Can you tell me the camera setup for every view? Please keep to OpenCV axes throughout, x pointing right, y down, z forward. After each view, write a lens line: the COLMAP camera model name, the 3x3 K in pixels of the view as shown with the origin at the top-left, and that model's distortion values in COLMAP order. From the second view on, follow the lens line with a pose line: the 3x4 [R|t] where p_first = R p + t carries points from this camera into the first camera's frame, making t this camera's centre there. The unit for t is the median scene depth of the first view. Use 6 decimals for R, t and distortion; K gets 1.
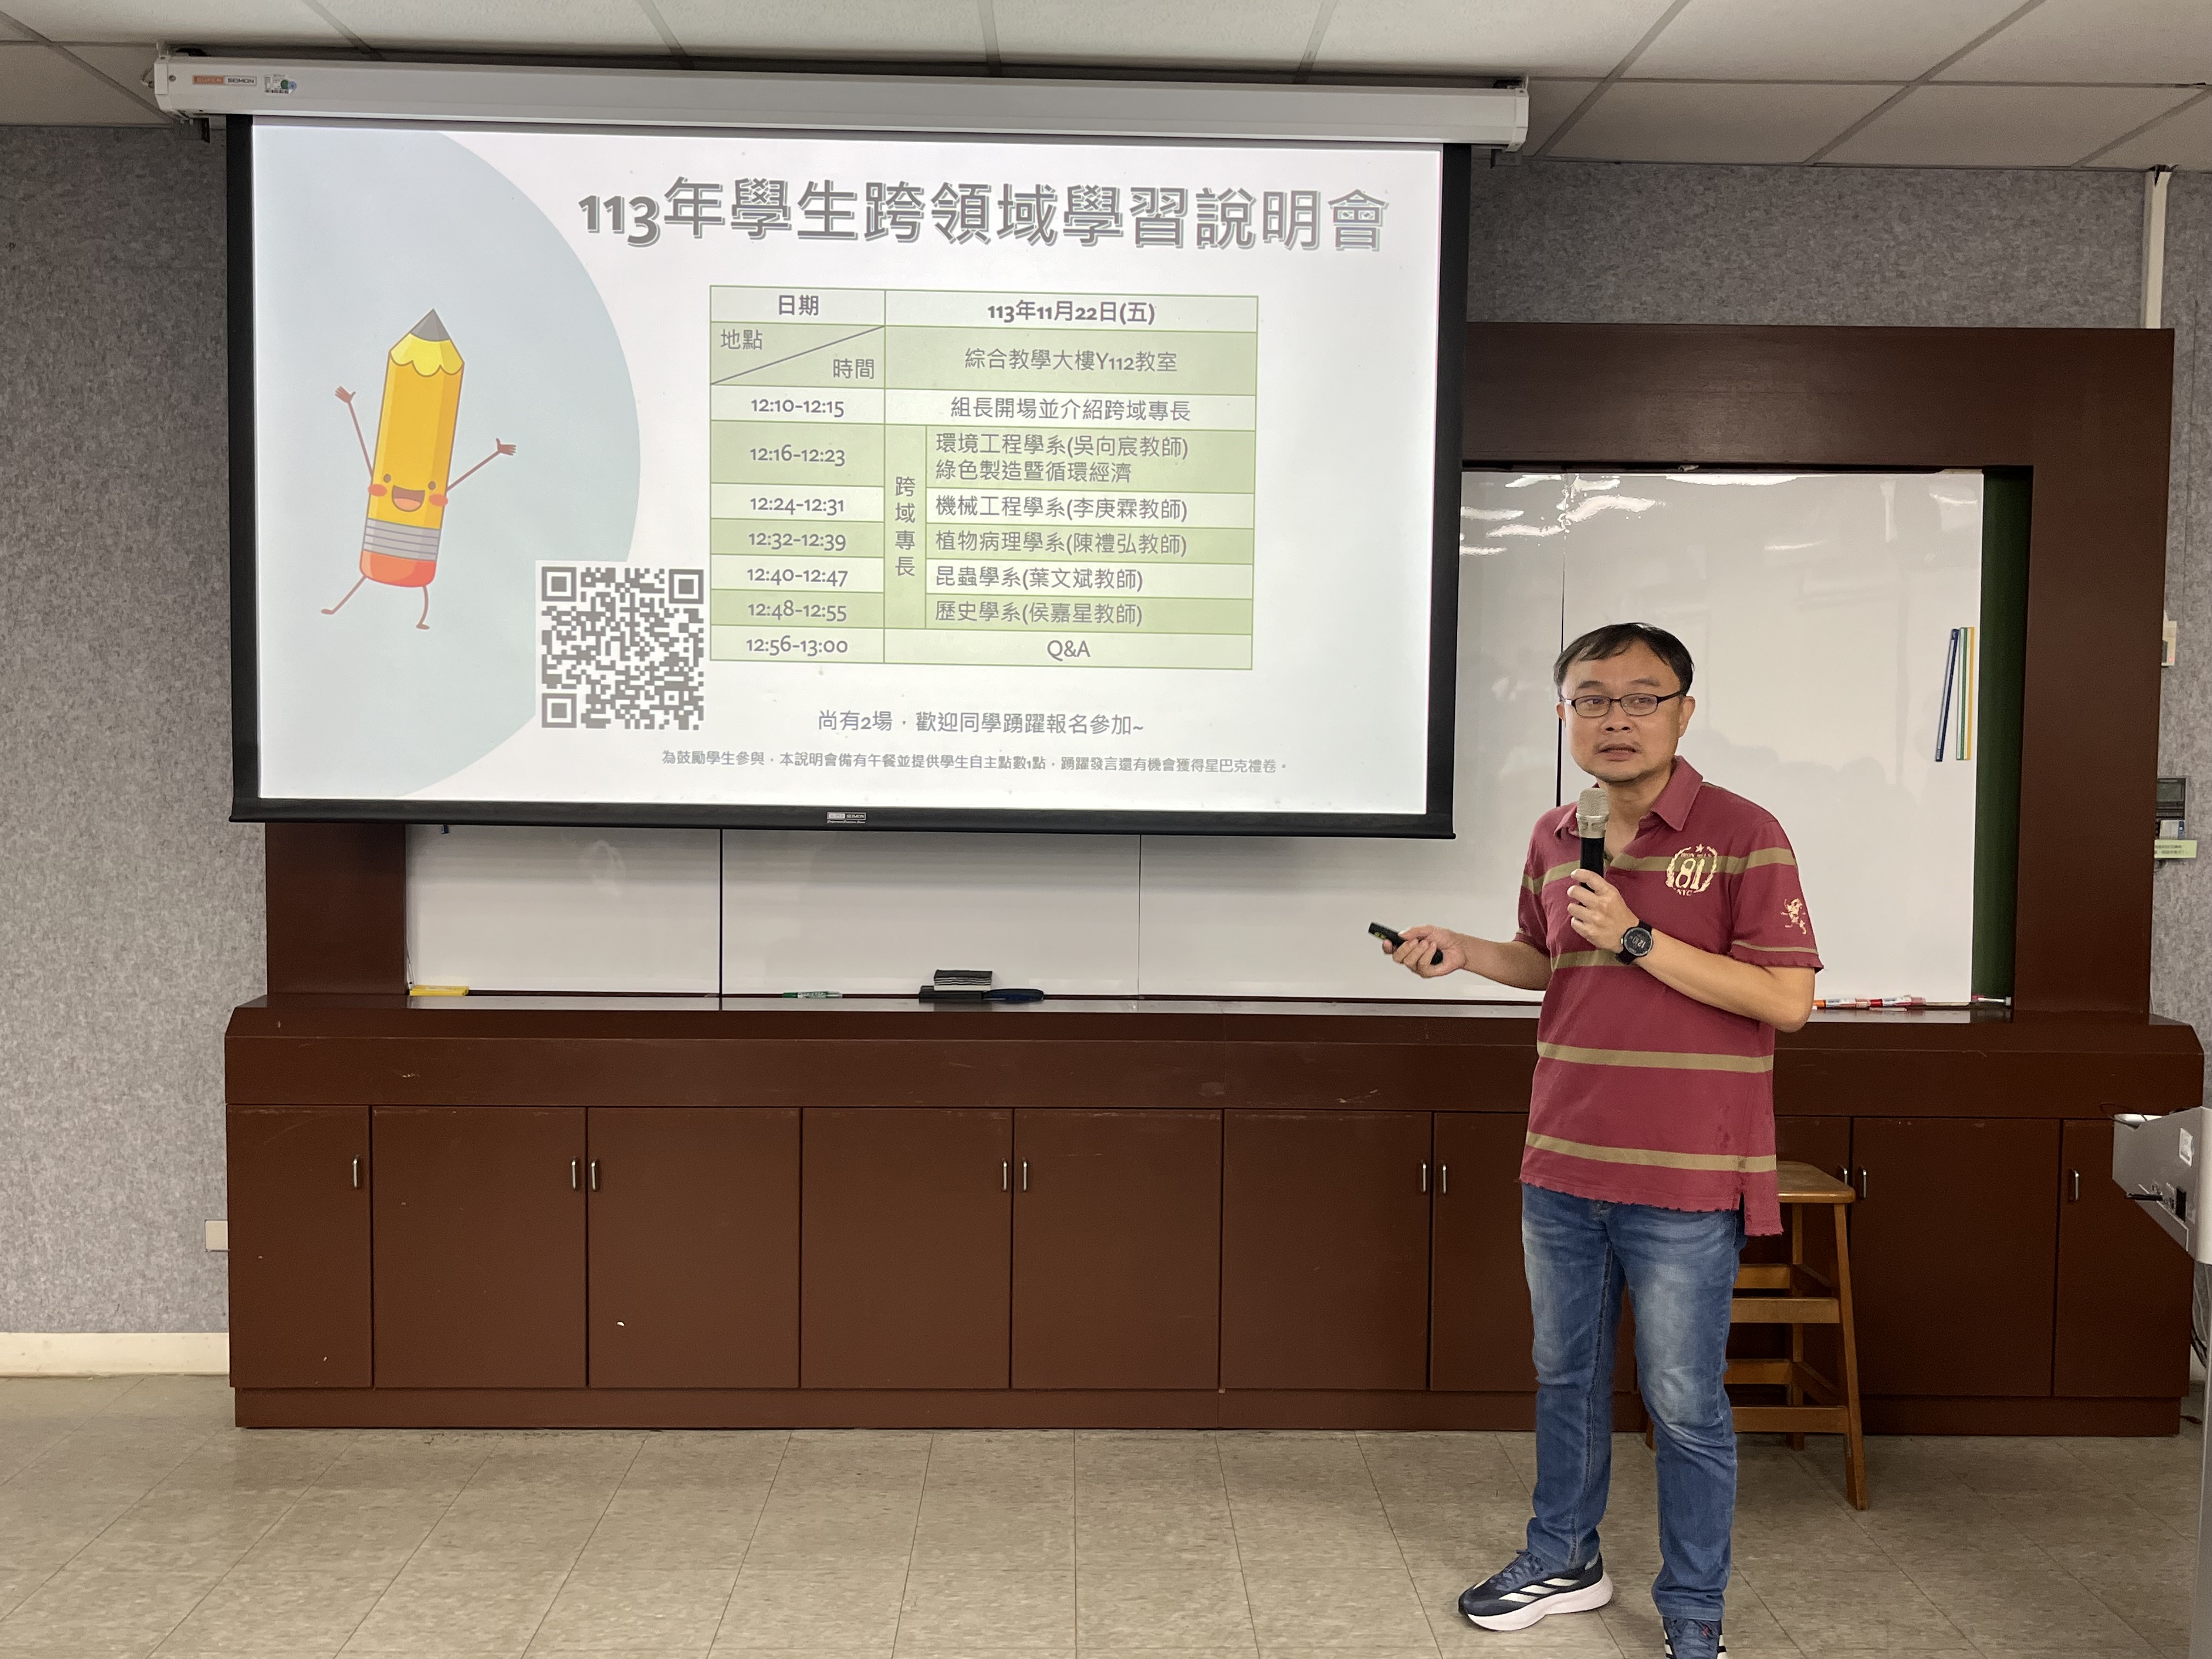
lens RADIAL K [[1958.8, 0, 1121.0], [0, 1958.8, 806.1], [0, 0, 1]] dist [0.026268, -0.009900]
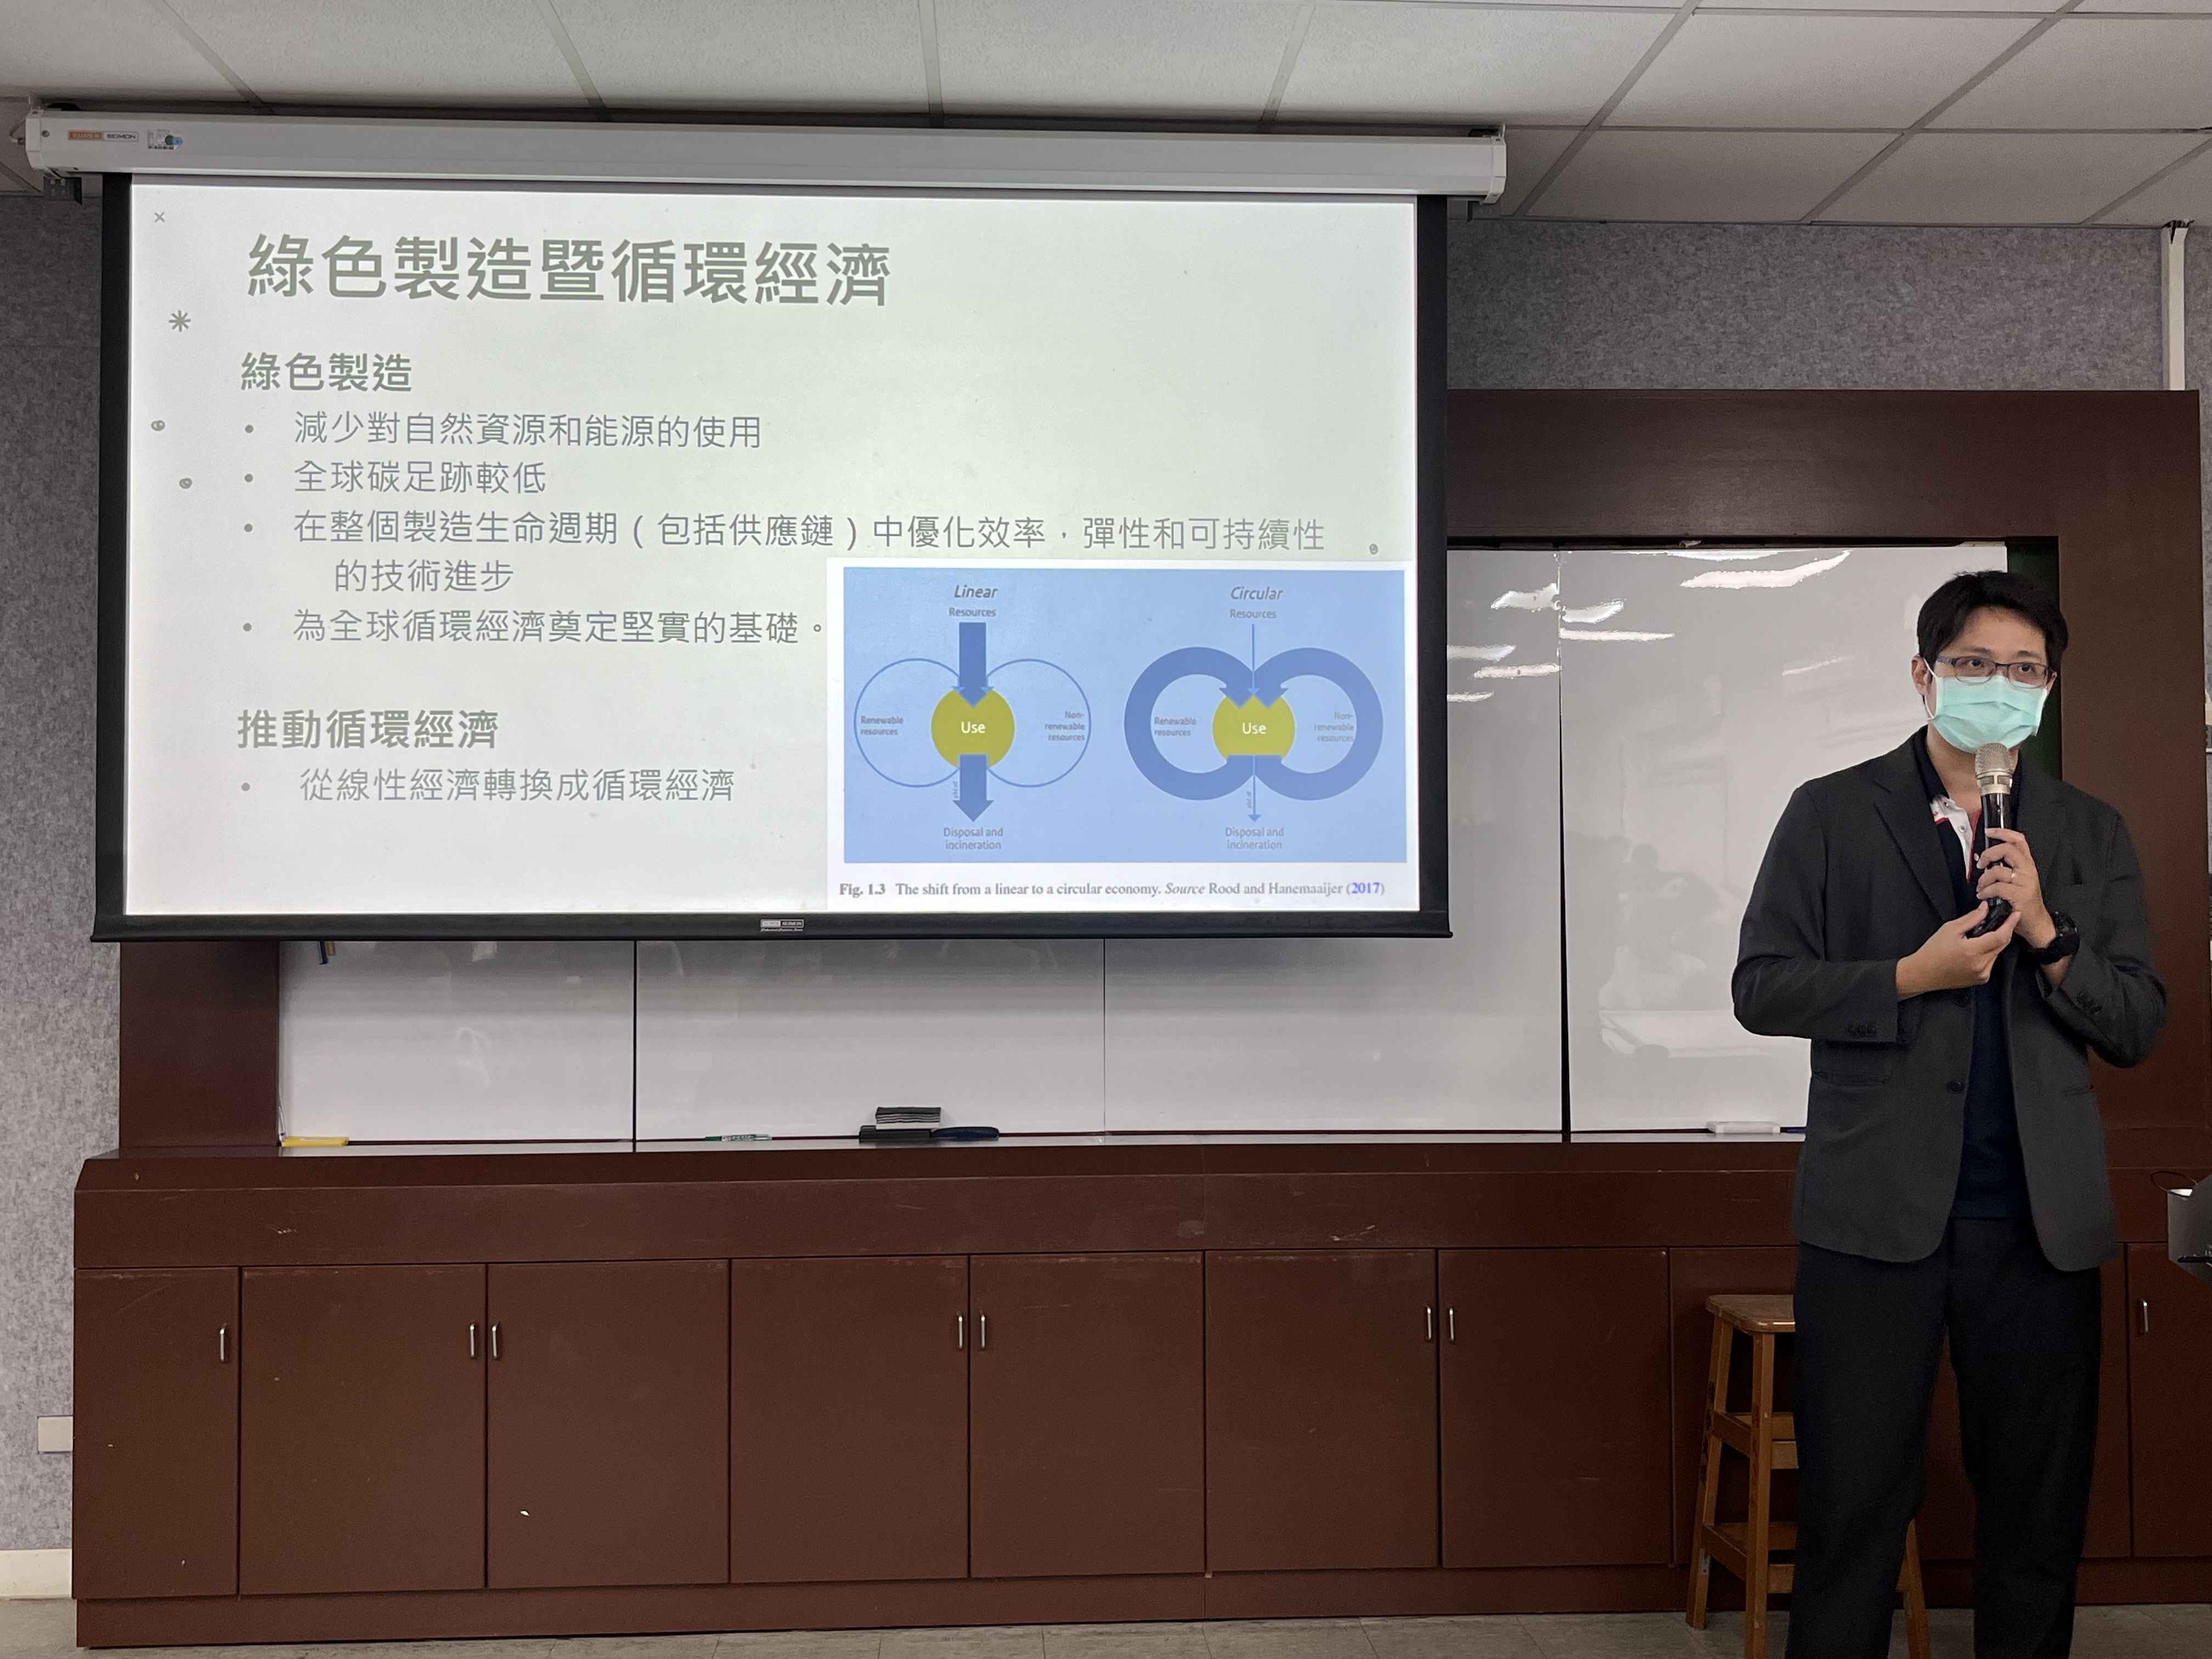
lens RADIAL K [[2314.3, 0, 1127.0], [0, 2314.3, 839.2], [0, 0, 1]] dist [0.026127, -0.011629]
pose [[0.999273, -0.016296, 0.034455, -0.015353], [0.019065, 0.996480, -0.081635, 0.050120], [-0.033003, 0.082233, 0.996067, -0.064164]]
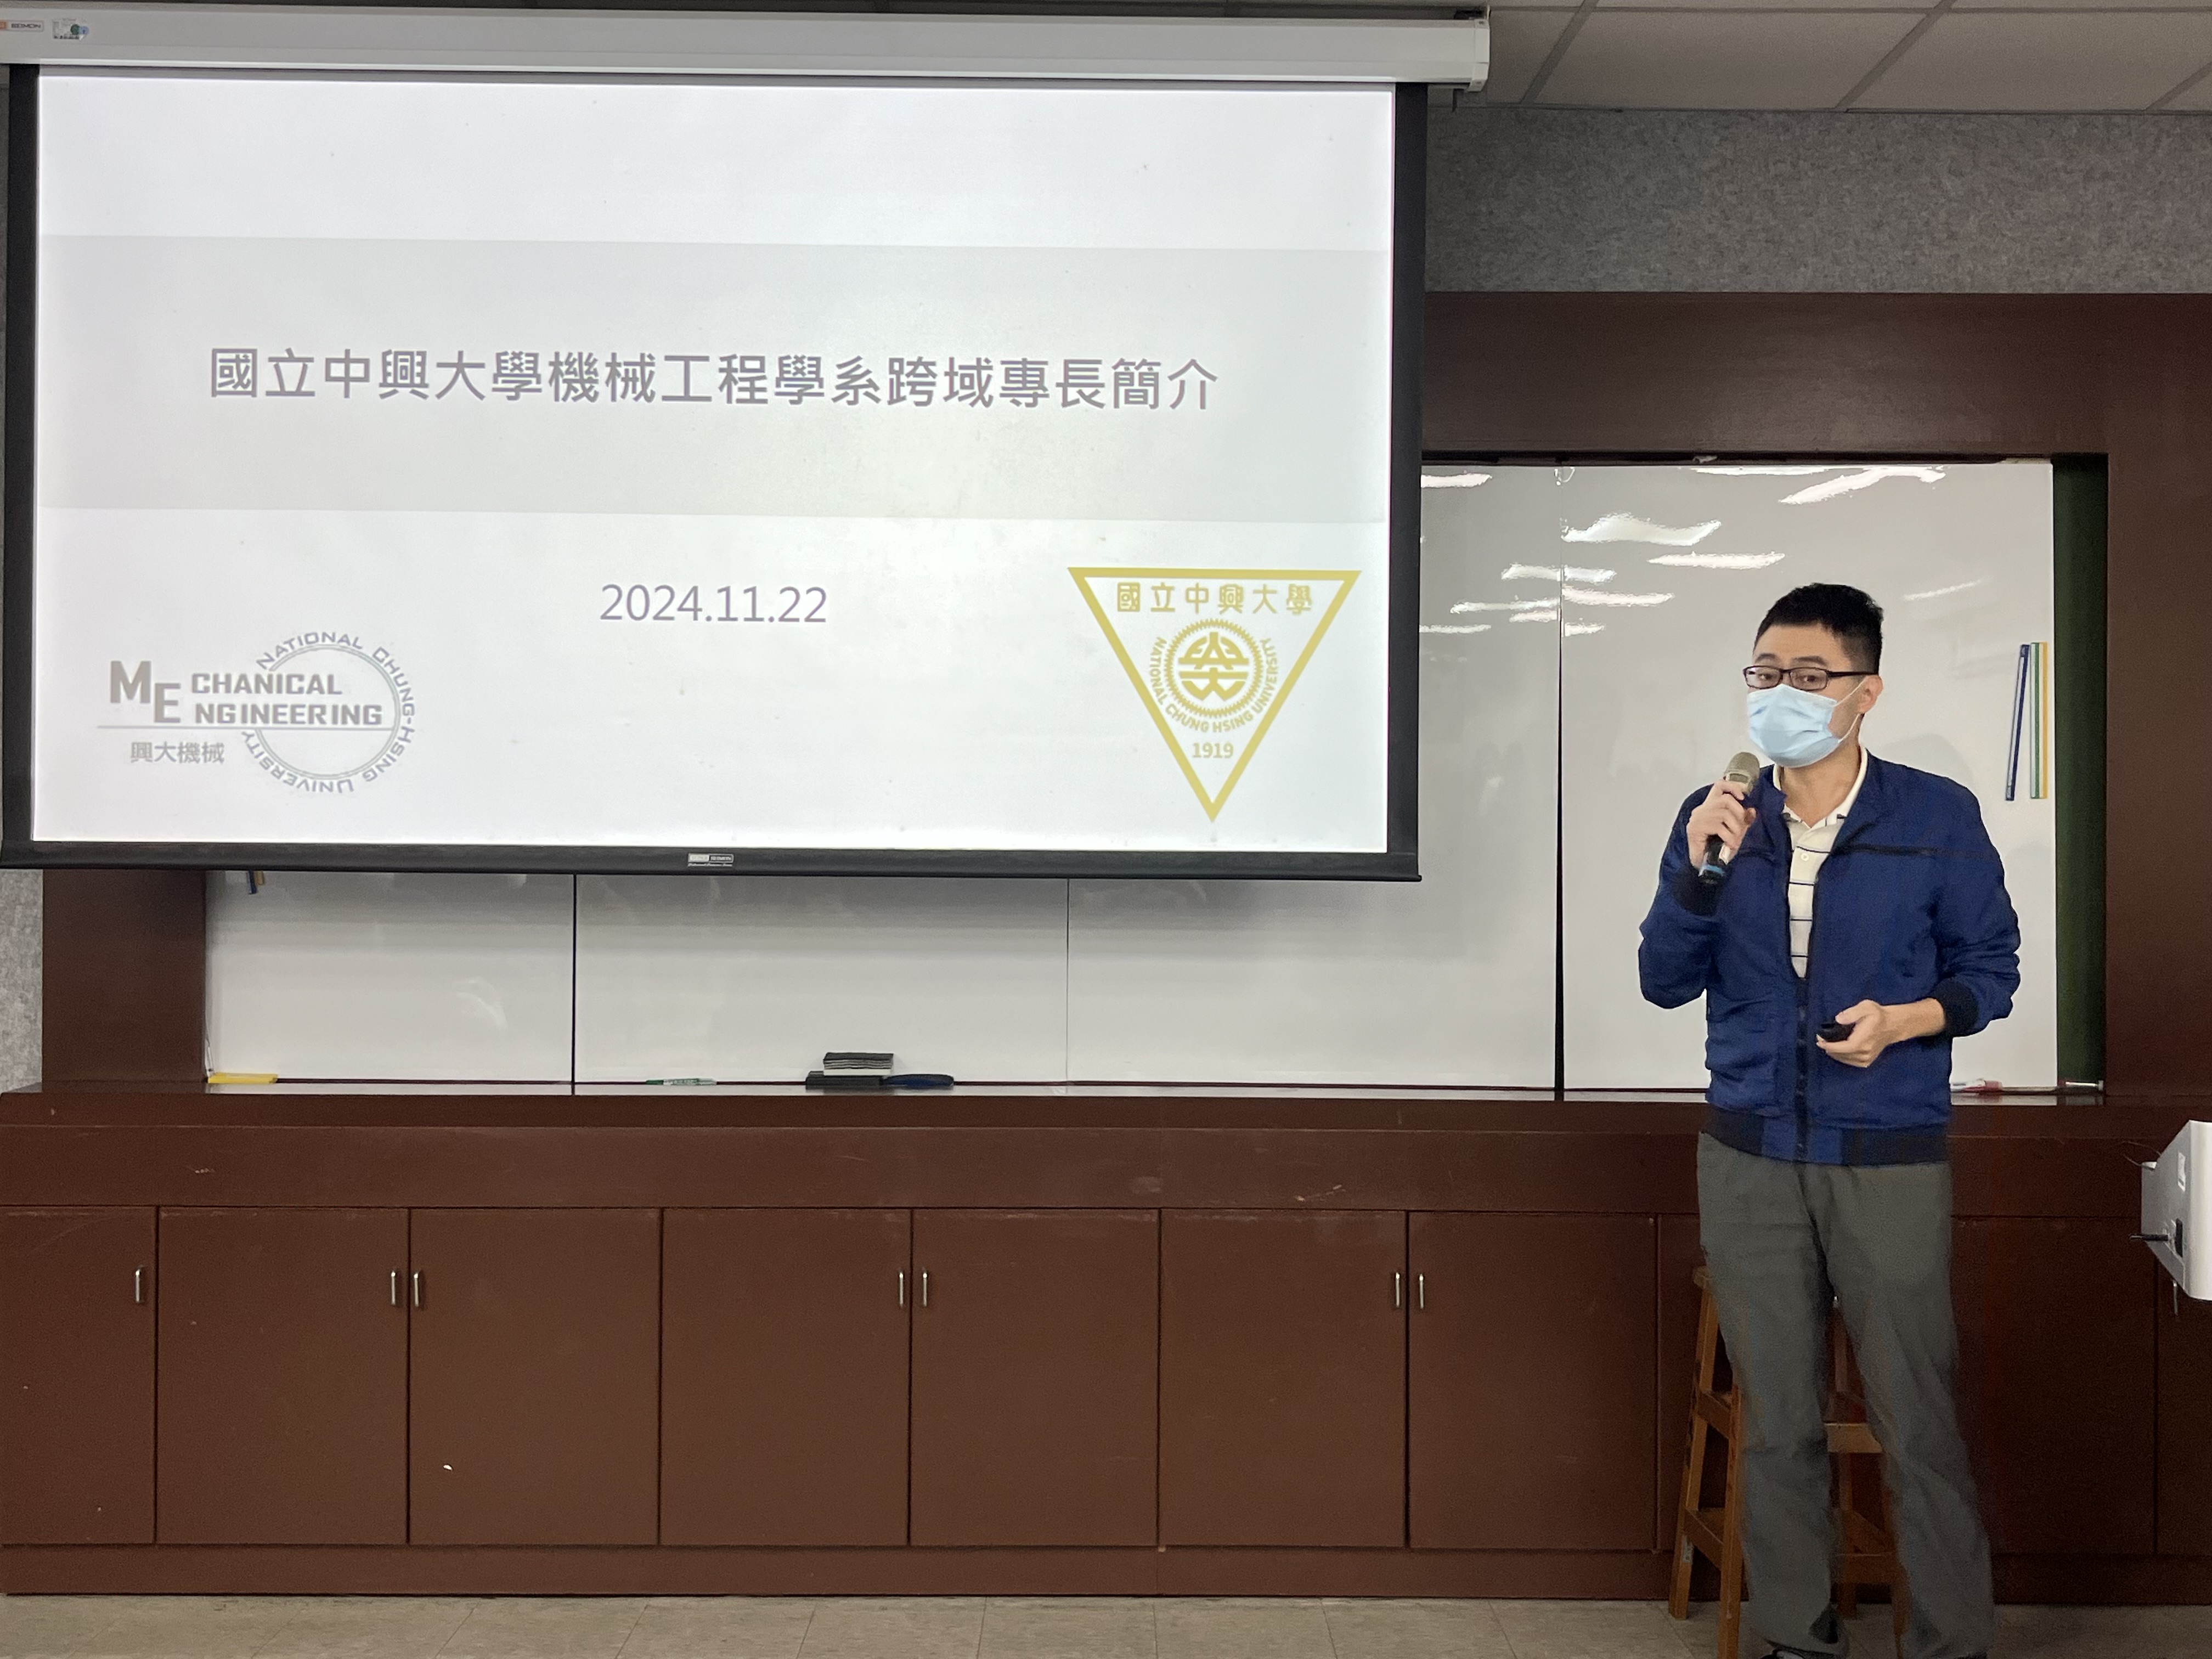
lens RADIAL K [[2473.4, 0, 1128.2], [0, 2473.4, 833.7], [0, 0, 1]] dist [0.035308, -0.052864]
pose [[0.999863, -0.006214, -0.015349, 0.053125], [0.005343, 0.998408, -0.056143, 0.049906], [0.015673, 0.056053, 0.998305, -0.072351]]
